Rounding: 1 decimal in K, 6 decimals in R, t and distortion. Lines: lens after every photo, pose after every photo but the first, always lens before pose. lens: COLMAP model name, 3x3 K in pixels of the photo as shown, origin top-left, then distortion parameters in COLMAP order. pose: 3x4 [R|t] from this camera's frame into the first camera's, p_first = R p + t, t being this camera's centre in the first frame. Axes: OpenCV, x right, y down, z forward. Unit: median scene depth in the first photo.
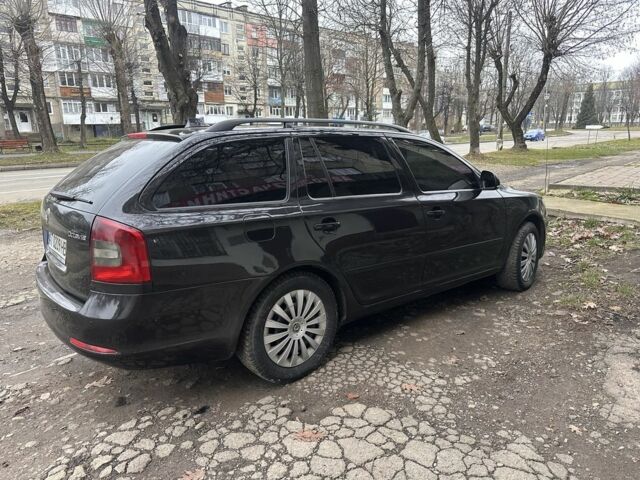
lens RADIAL K [[445.9, 0, 320.0], [0, 445.9, 240.0], [0, 0, 1]] dist [0.048407, -0.061901]
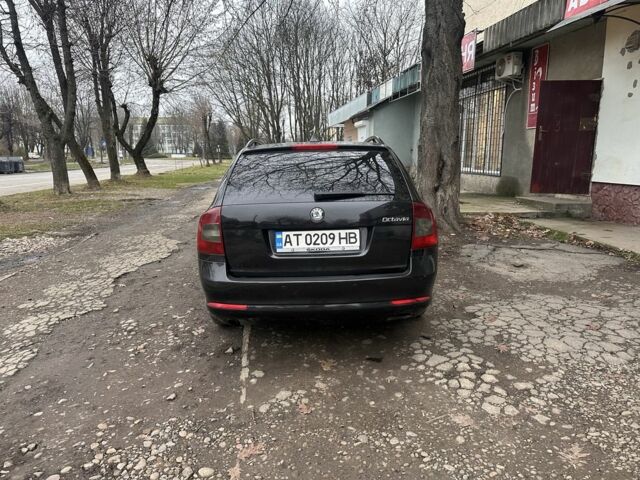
lens RADIAL K [[445.9, 0, 320.0], [0, 445.9, 240.0], [0, 0, 1]] dist [0.048407, -0.061901]
pose [[0.625905, -0.129282, 0.769109, -1.164548], [0.177721, 0.983862, 0.020750, -0.005447], [-0.759380, 0.123700, 0.638781, 0.253126]]
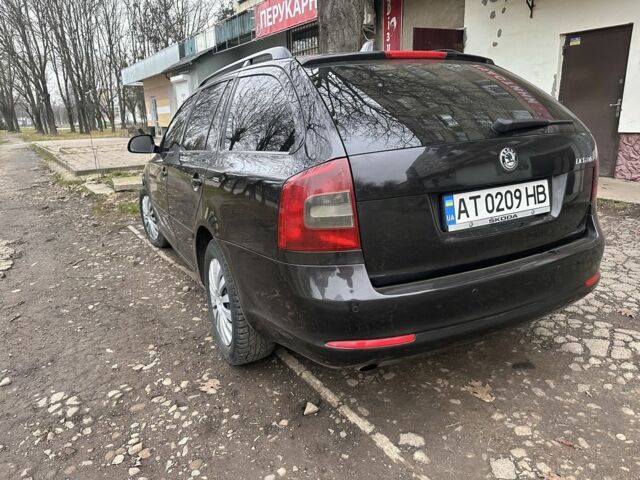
lens RADIAL K [[445.9, 0, 320.0], [0, 445.9, 240.0], [0, 0, 1]] dist [0.048407, -0.061901]
pose [[0.220245, -0.244399, 0.944331, -1.050551], [0.253128, 0.949259, 0.186638, -0.101417], [-0.942029, 0.197931, 0.270934, 0.895719]]
